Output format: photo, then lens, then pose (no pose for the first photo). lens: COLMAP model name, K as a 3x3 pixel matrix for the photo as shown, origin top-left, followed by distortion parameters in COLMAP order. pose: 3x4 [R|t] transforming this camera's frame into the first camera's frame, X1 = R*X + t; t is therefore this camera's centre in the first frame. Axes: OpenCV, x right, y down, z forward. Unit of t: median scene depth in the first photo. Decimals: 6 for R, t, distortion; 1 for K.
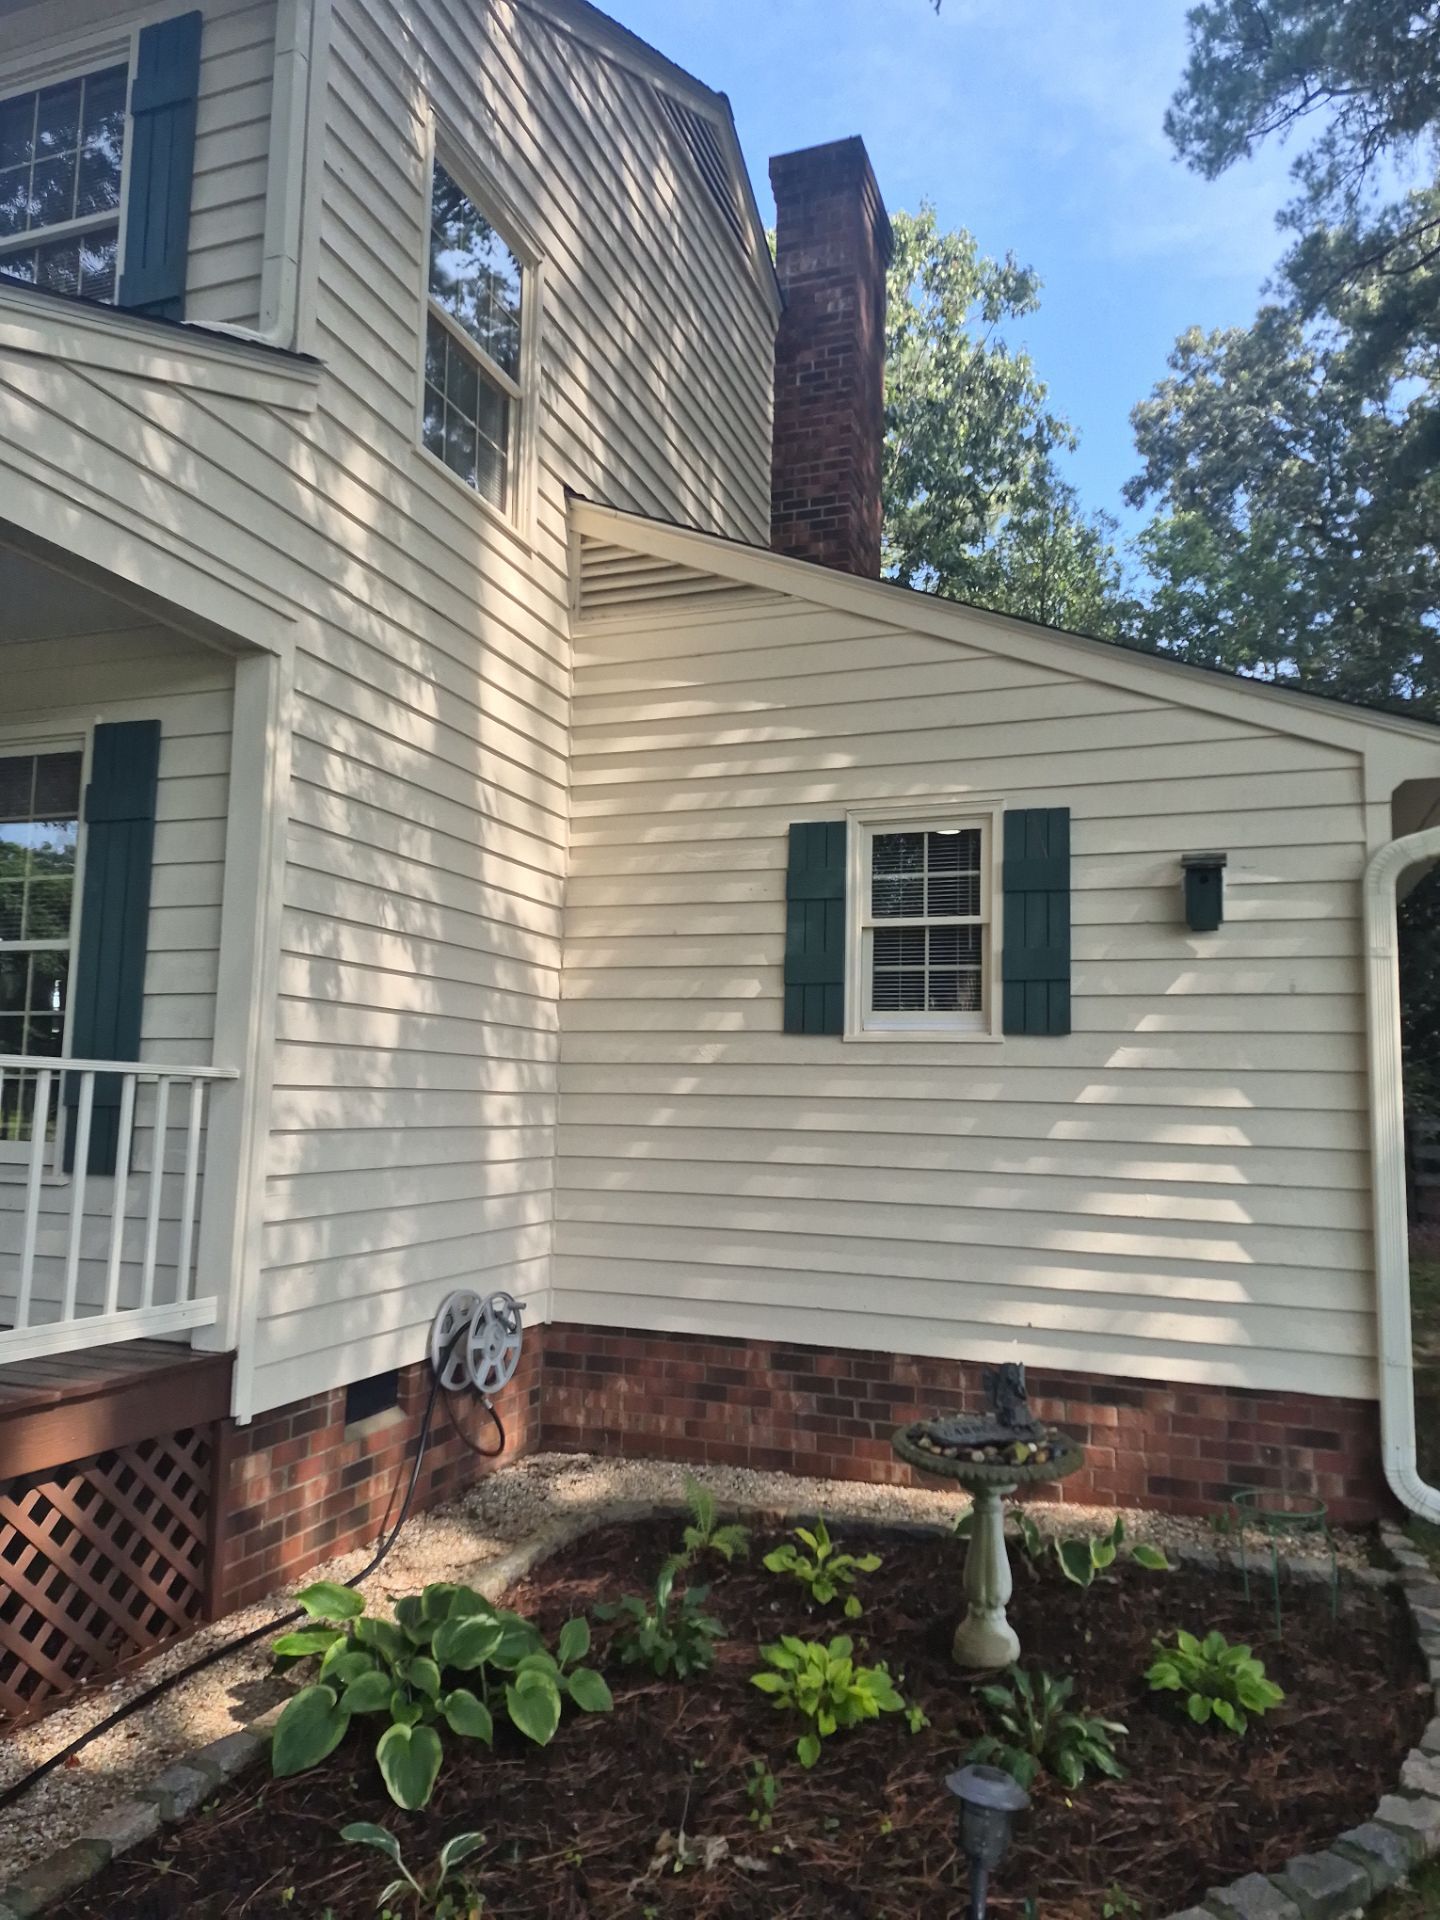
lens RADIAL K [[1319.0, 0, 725.5], [0, 1319.0, 948.3], [0, 0, 1]] dist [0.076765, -0.063887]
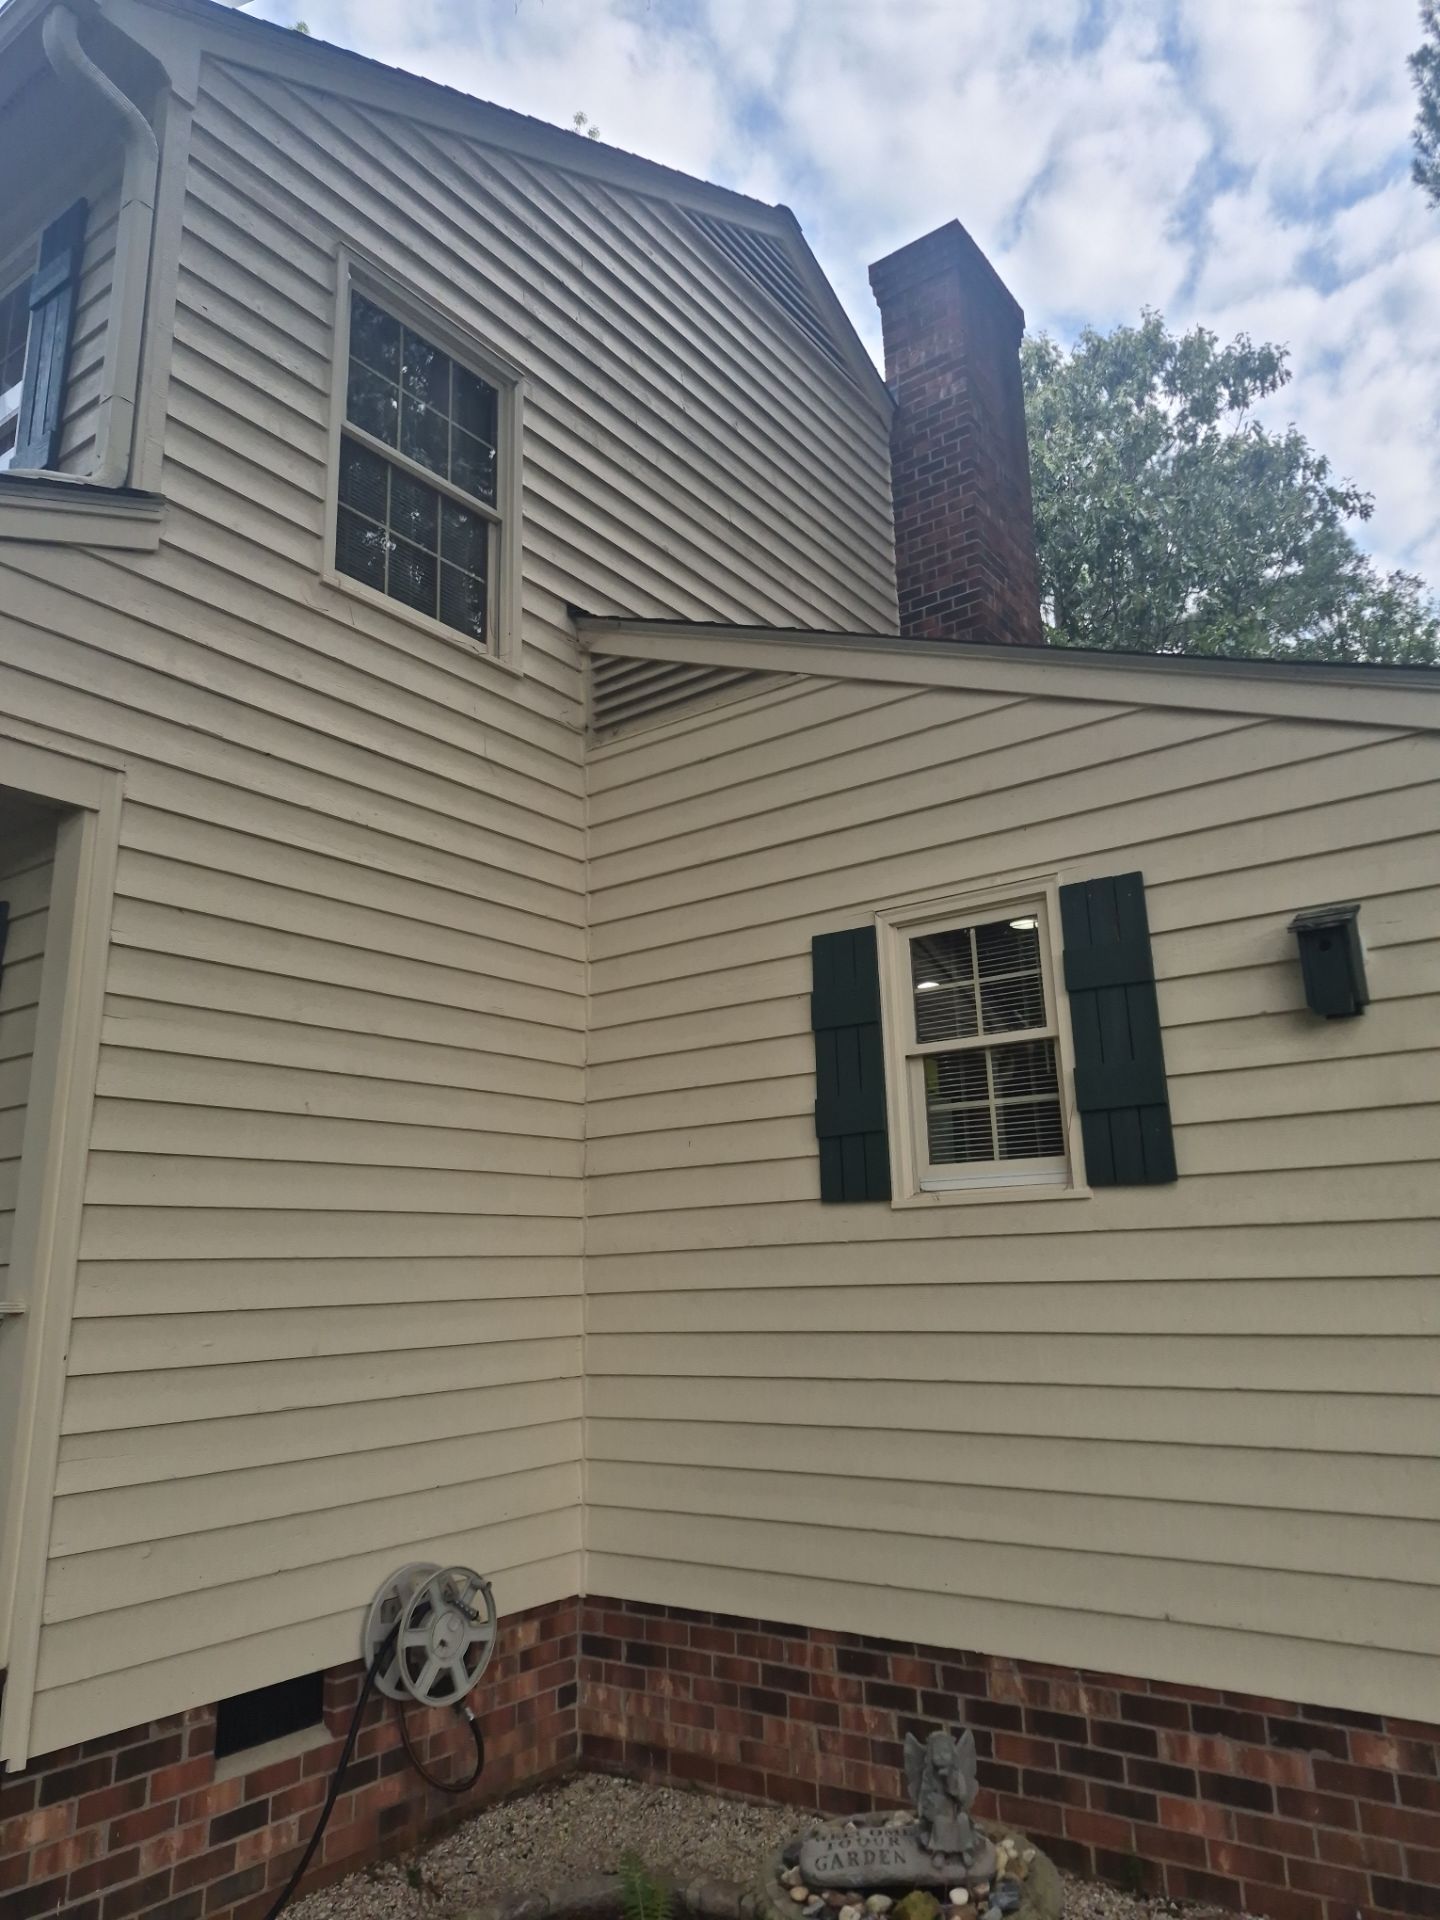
lens RADIAL K [[1319.0, 0, 730.1], [0, 1319.0, 914.2], [0, 0, 1]] dist [0.076765, -0.063887]
pose [[0.959190, -0.121508, -0.255326, 0.219053], [0.081921, 0.983653, -0.160359, 0.018553], [0.270637, 0.132898, 0.953464, 0.217367]]
